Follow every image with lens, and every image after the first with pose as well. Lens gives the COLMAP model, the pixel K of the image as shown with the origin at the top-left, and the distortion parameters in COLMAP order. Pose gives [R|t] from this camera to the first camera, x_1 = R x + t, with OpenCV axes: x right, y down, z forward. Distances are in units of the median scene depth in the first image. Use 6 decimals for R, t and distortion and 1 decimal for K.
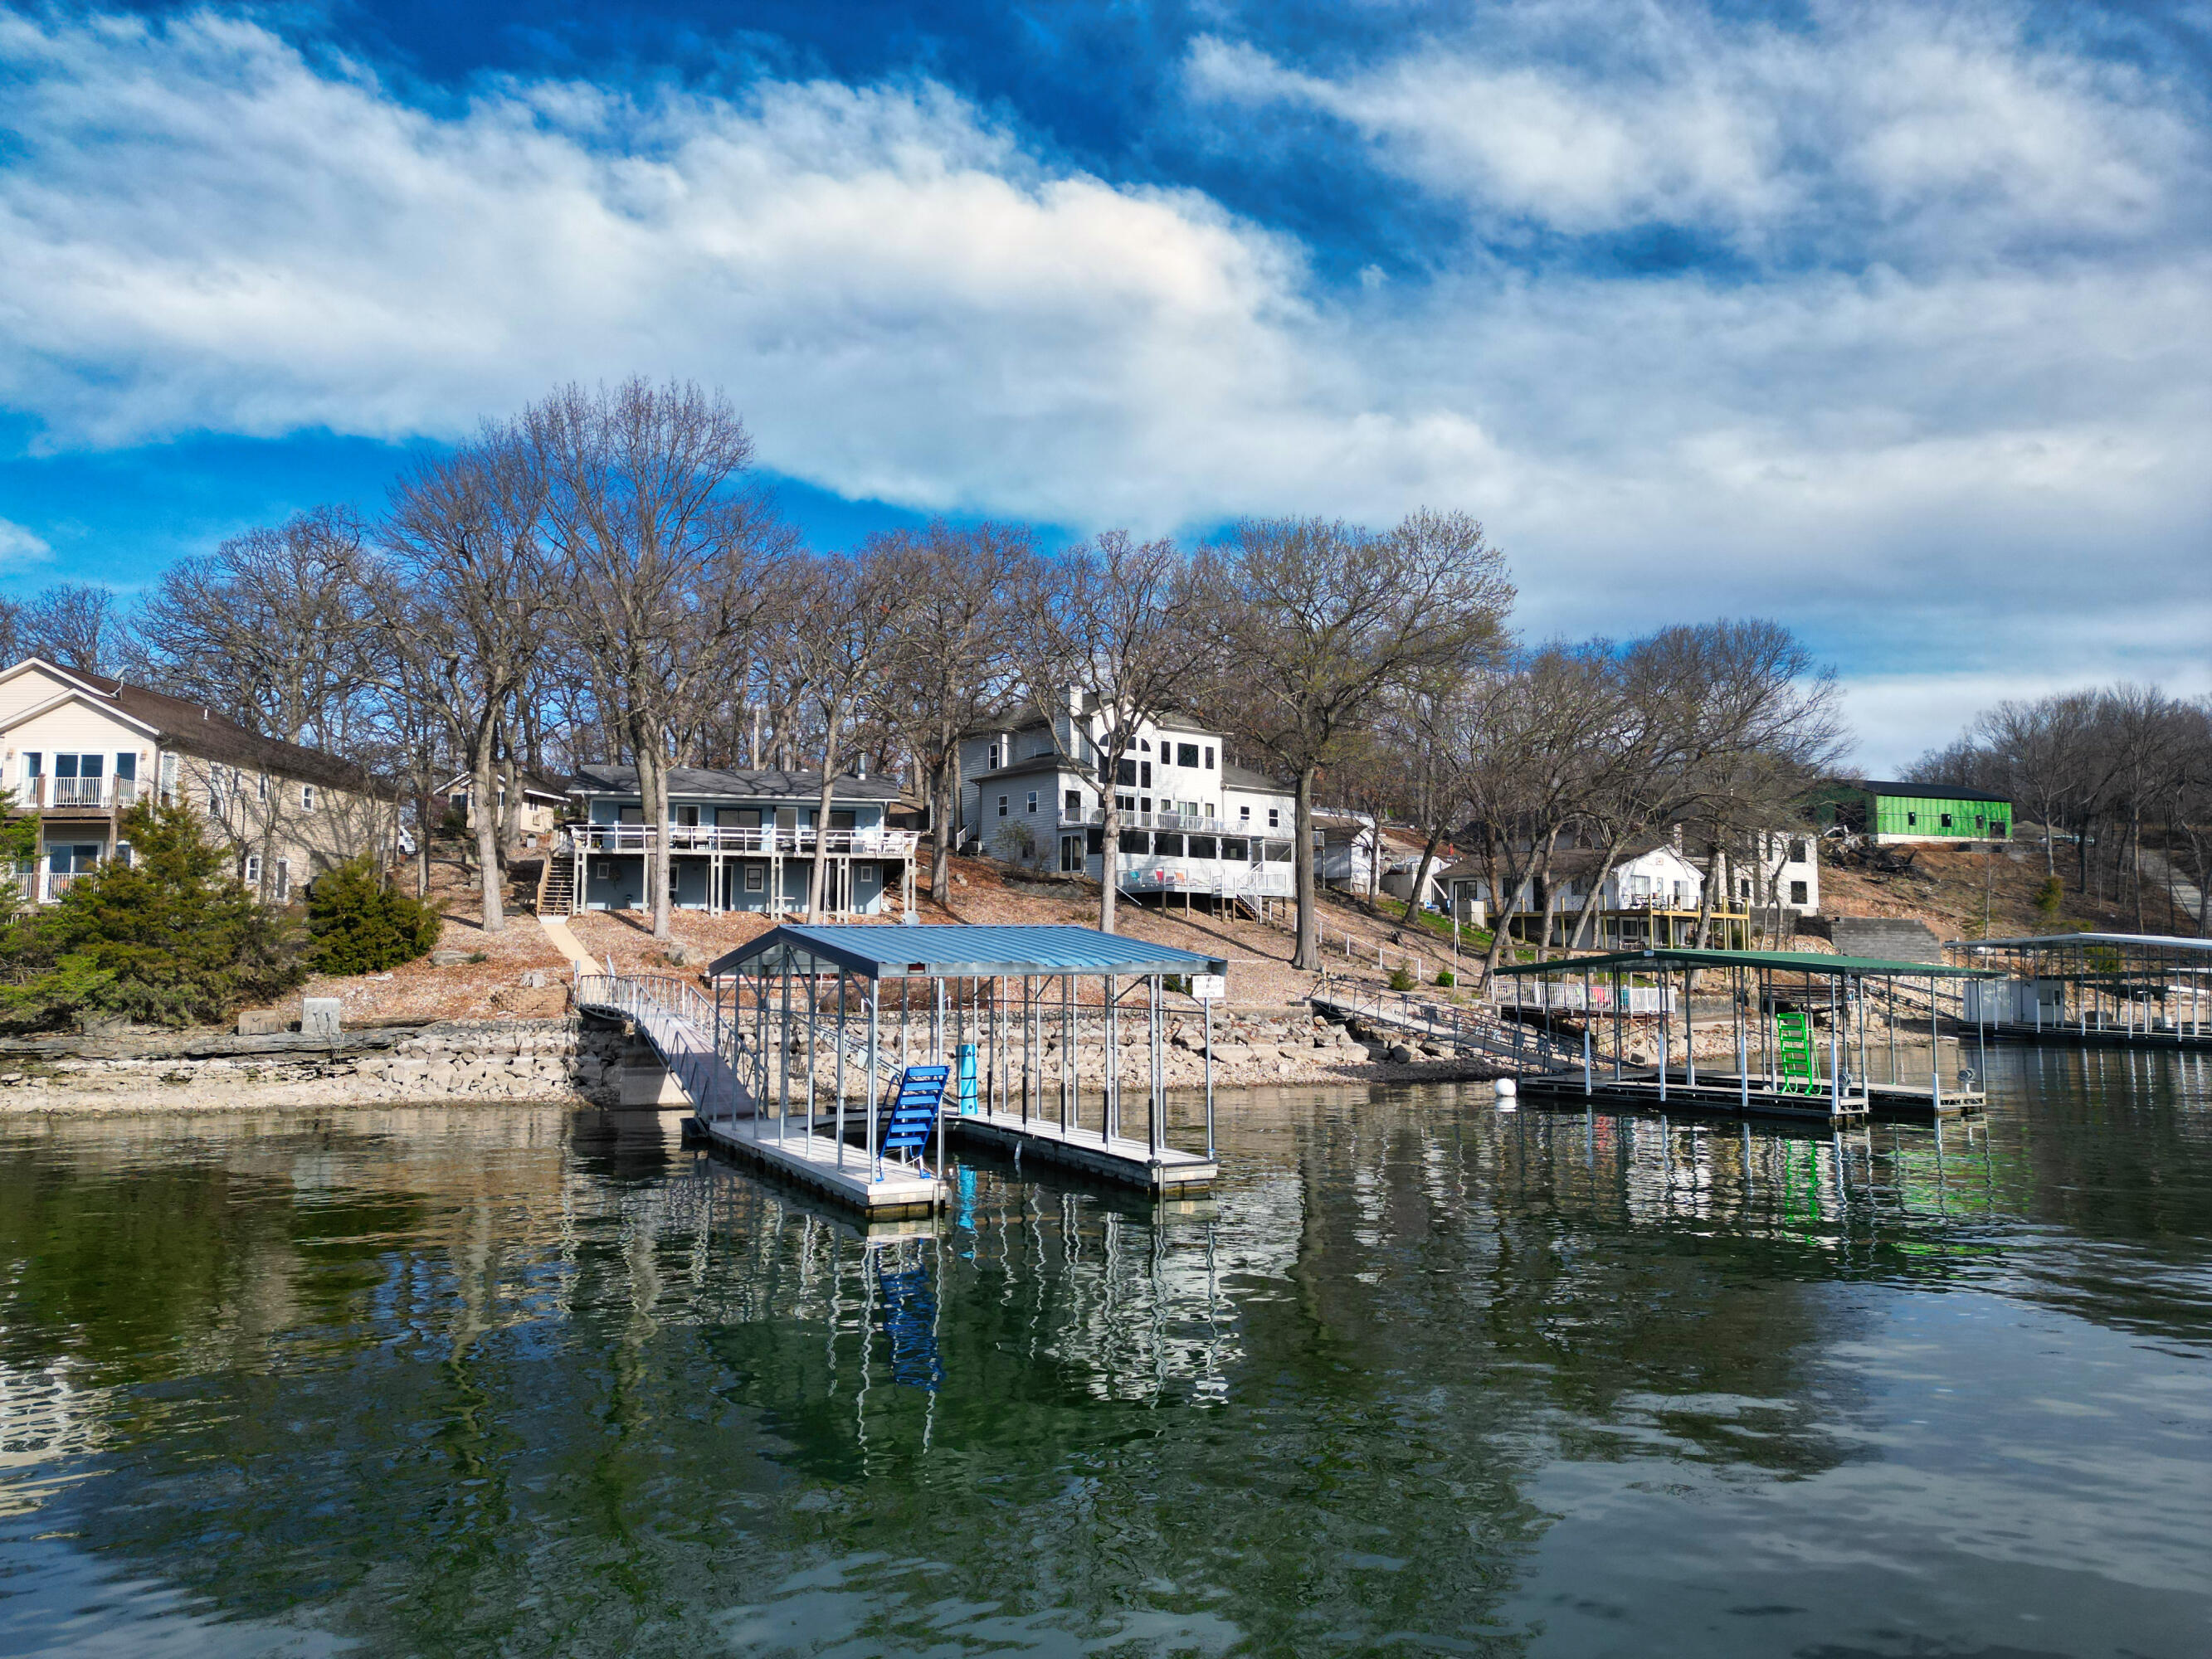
lens RADIAL K [[1578.1, 0, 1106.0], [0, 1578.1, 829.5], [0, 0, 1]] dist [-0.024777, -0.001726]
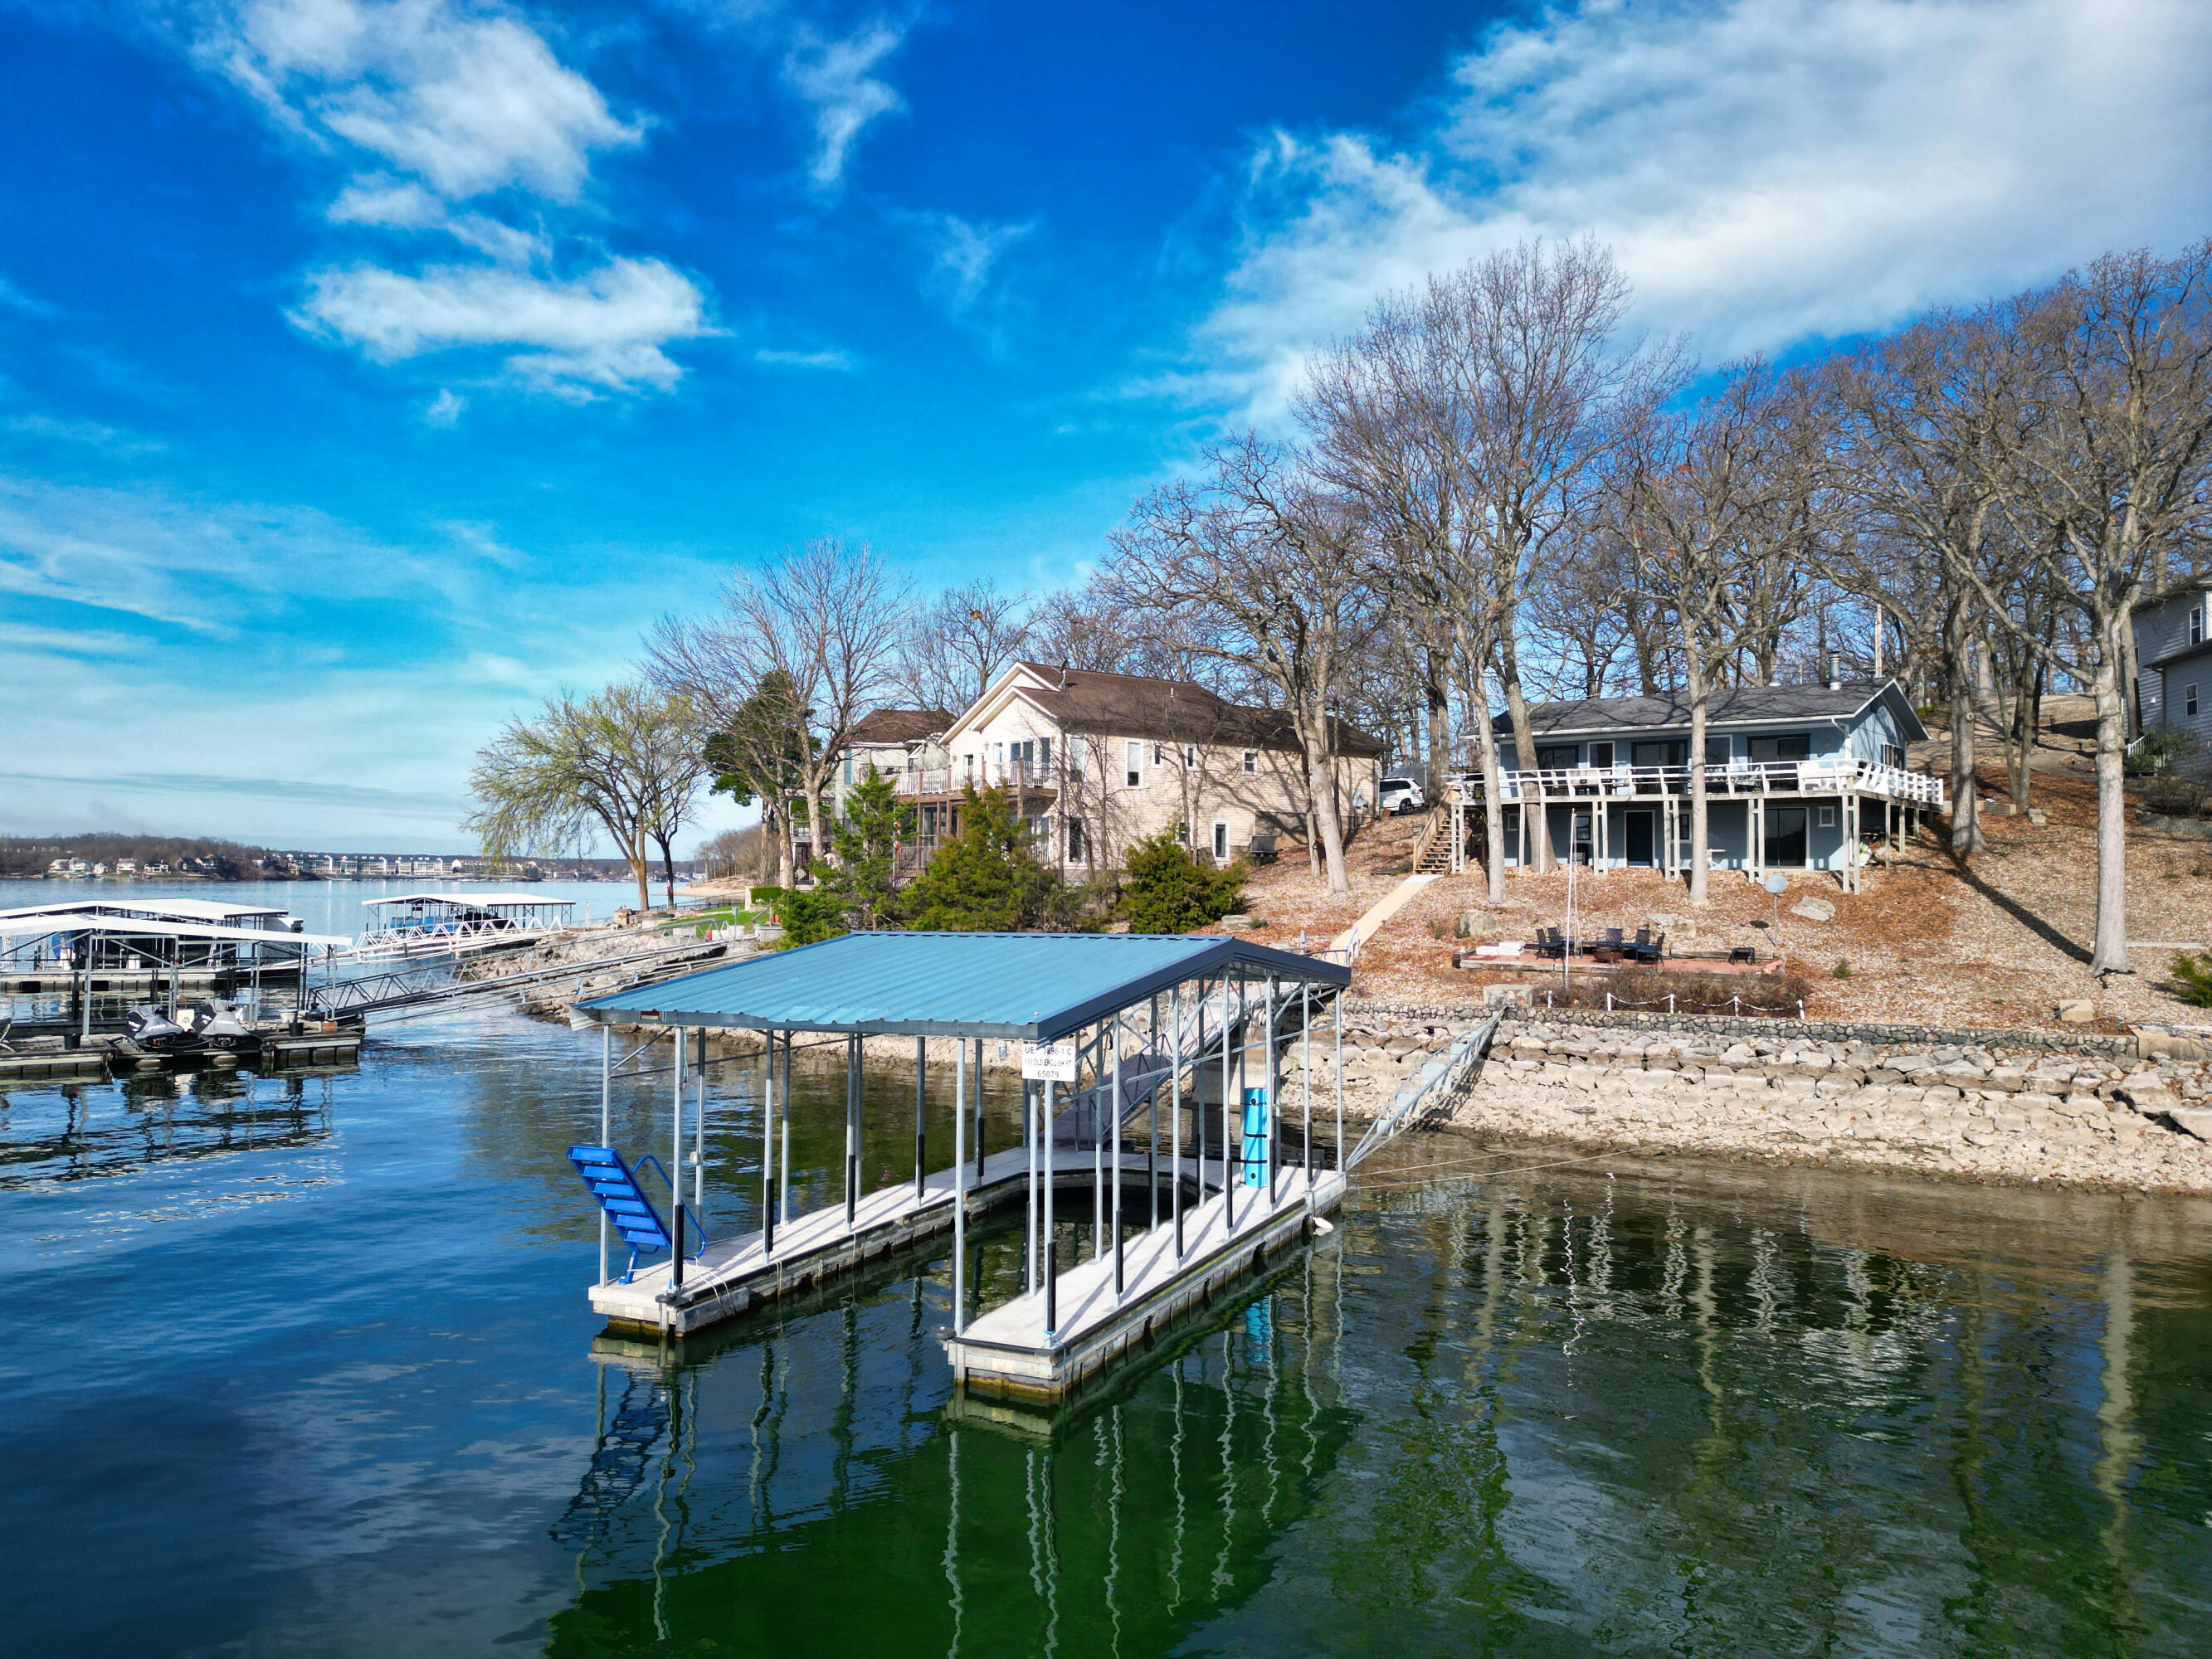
lens RADIAL K [[1519.9, 0, 1010.9], [0, 1519.9, 918.3], [0, 0, 1]] dist [0.071999, -0.076105]
pose [[0.585333, 0.027002, -0.810343, 0.216544], [0.059509, 0.995319, 0.076151, -0.002740], [0.808606, -0.092796, 0.580986, 0.256930]]
